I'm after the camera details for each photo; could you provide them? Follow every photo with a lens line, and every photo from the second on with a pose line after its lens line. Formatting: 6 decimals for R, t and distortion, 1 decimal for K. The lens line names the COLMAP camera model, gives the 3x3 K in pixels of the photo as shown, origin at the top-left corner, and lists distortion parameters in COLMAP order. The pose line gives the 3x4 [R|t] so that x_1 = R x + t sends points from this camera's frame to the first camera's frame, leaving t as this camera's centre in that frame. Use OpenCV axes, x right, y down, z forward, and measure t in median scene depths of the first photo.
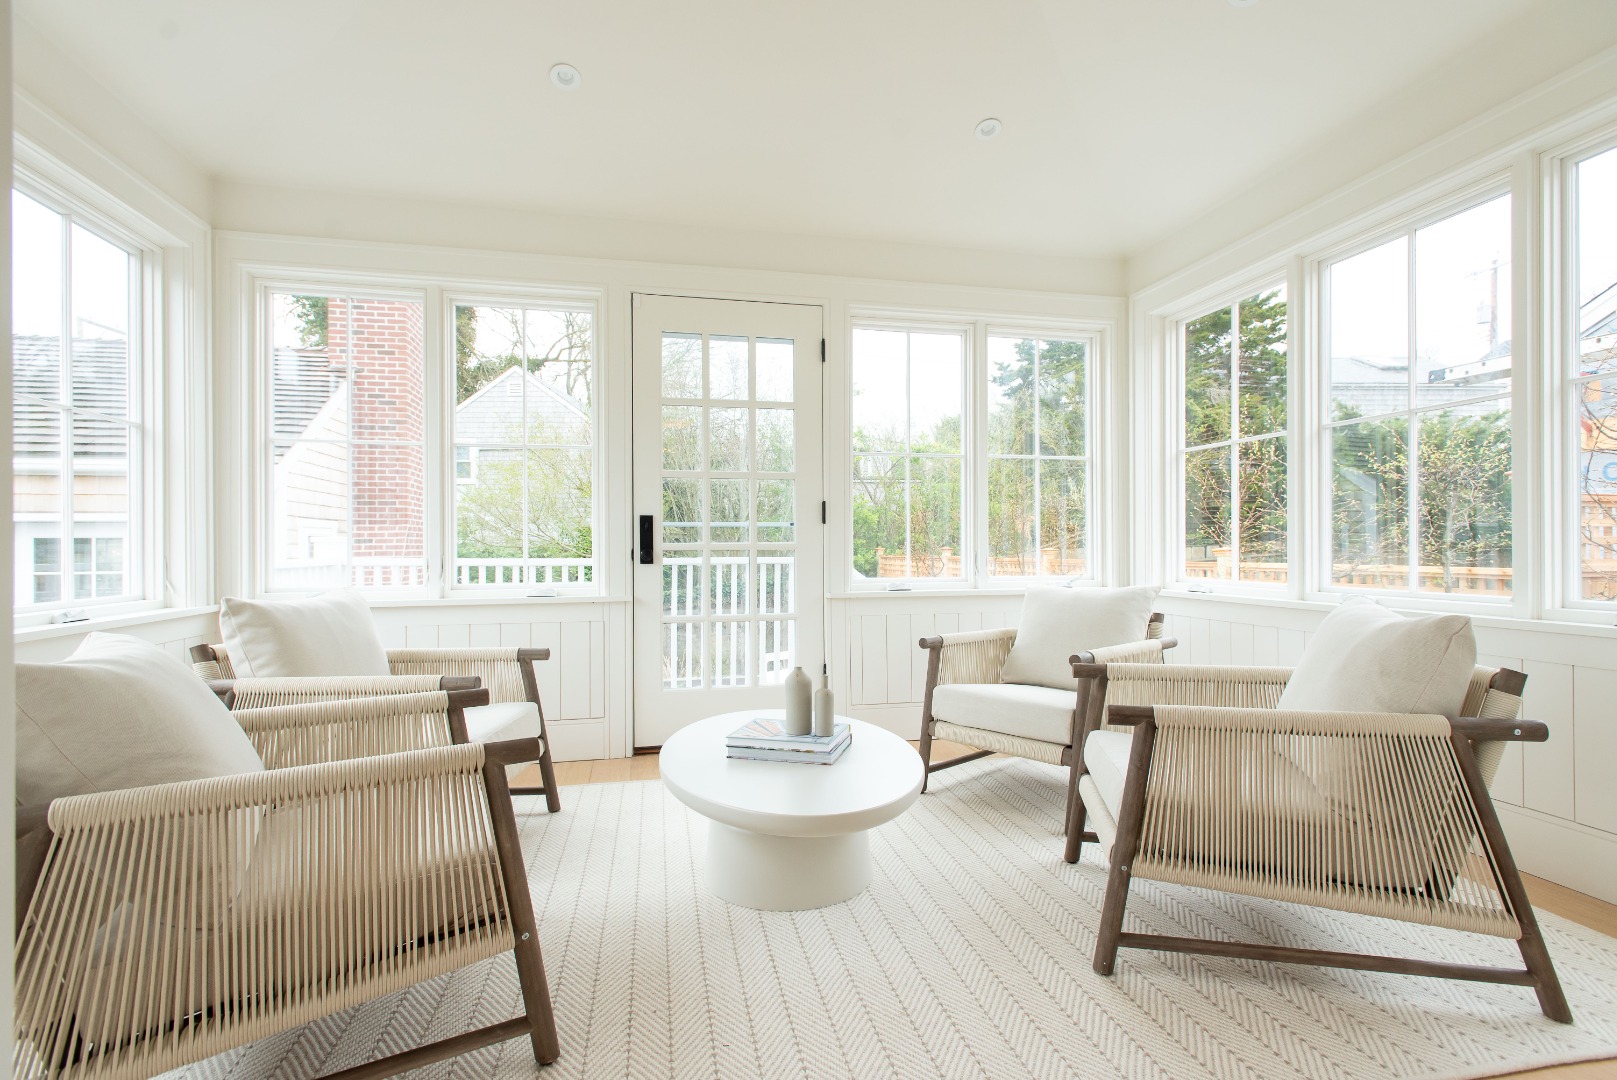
lens RADIAL K [[787.1, 0, 815.9], [0, 787.1, 547.2], [0, 0, 1]] dist [0.016850, -0.003029]
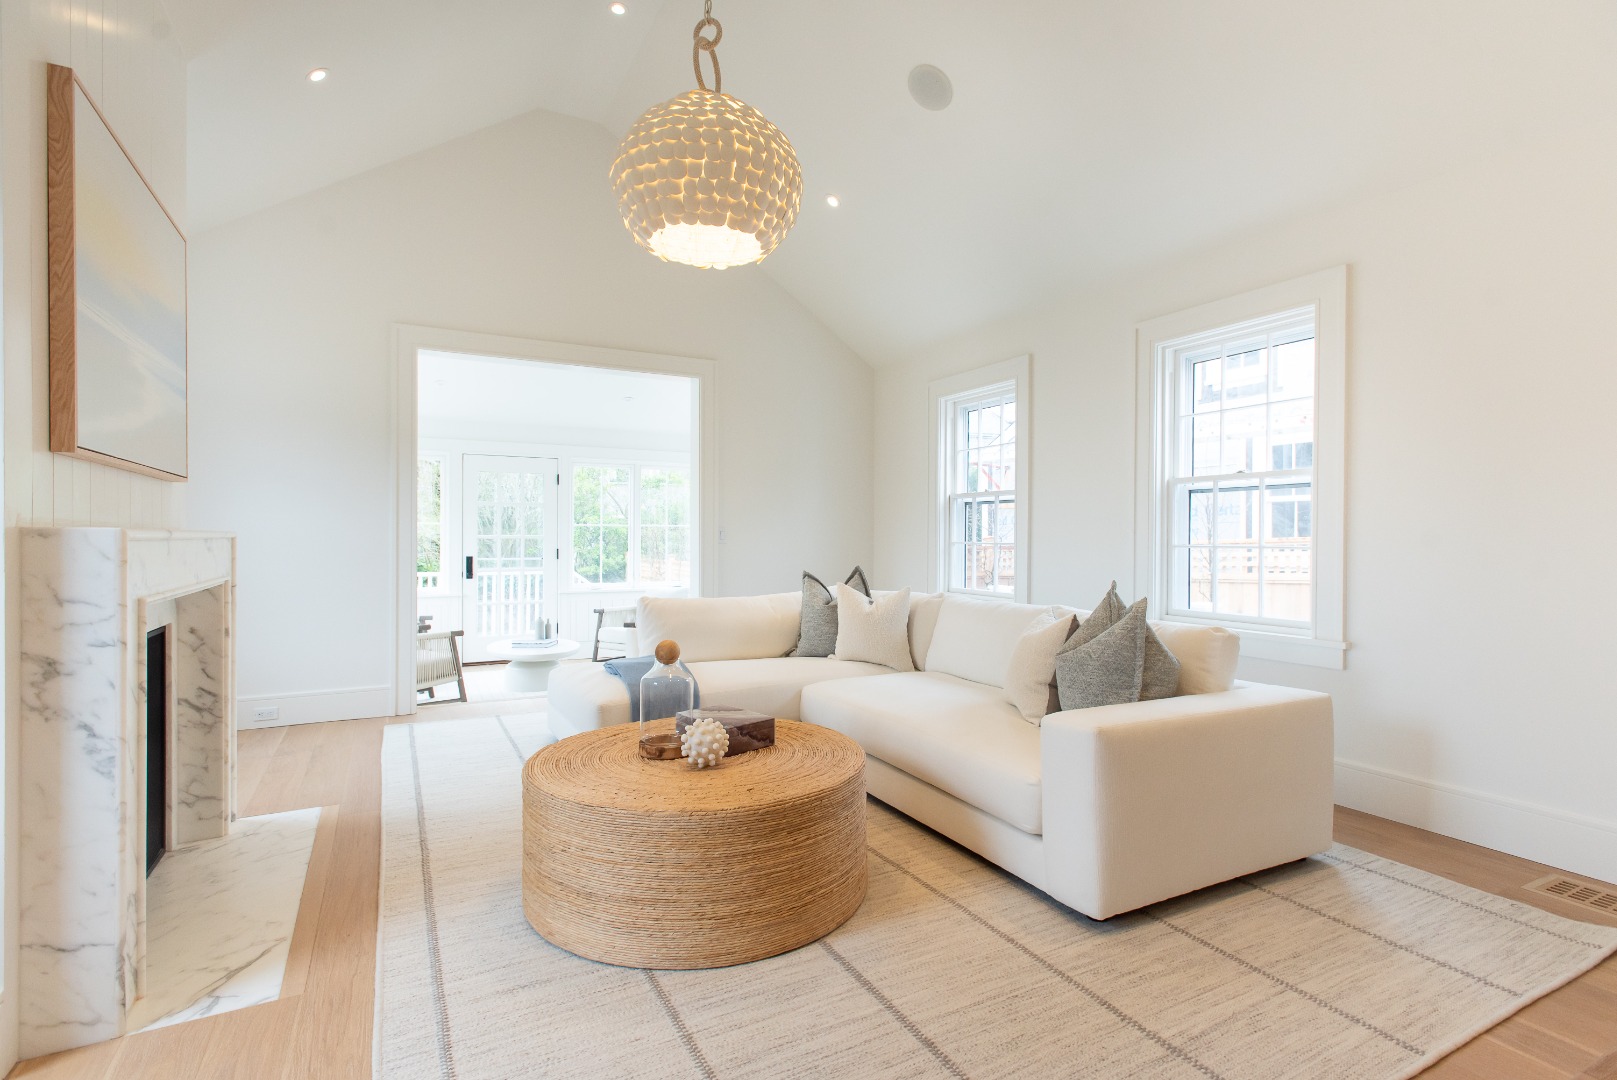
lens RADIAL K [[787.1, 0, 831.0], [0, 787.1, 535.3], [0, 0, 1]] dist [0.016850, -0.003029]
pose [[0.958366, 0.010883, 0.285337, 0.117823], [-0.010689, 0.999940, -0.002238, -0.103308], [-0.285344, -0.000905, 0.958425, -1.378587]]
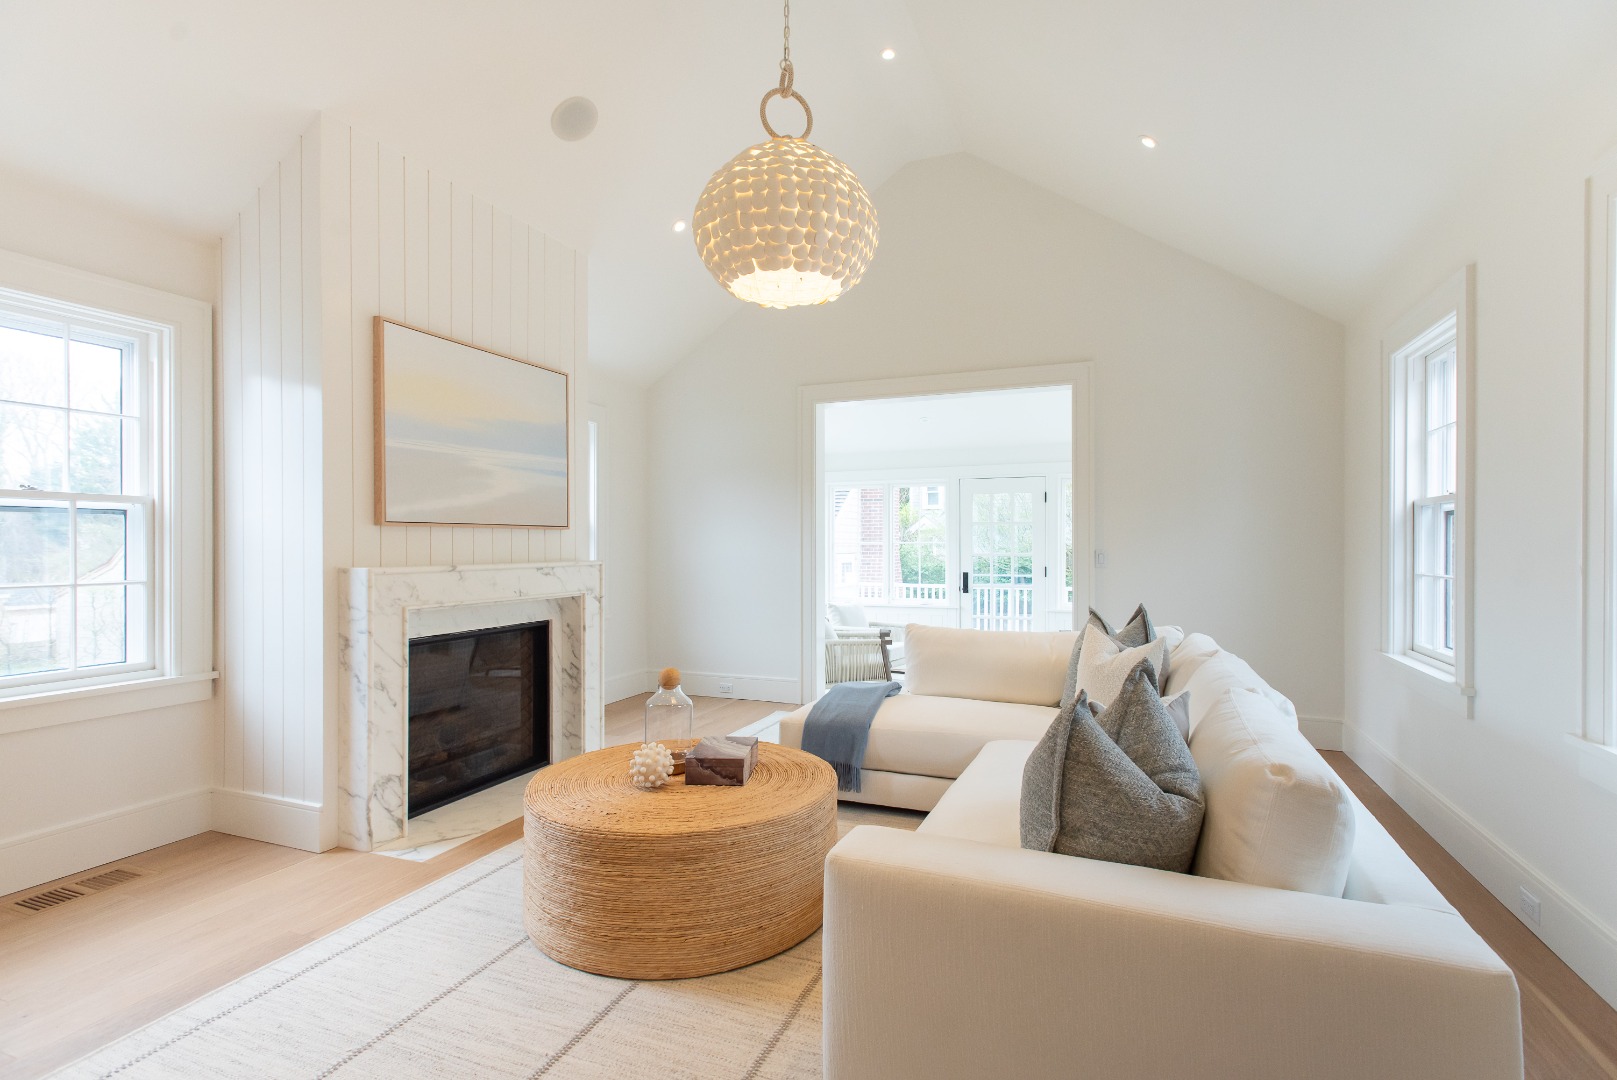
lens RADIAL K [[787.1, 0, 813.5], [0, 787.1, 539.3], [0, 0, 1]] dist [0.016850, -0.003029]
pose [[0.825996, 0.002875, -0.563668, 0.746917], [-0.003722, 0.999993, -0.000353, -0.137891], [0.563663, 0.002389, 0.826001, -1.226709]]
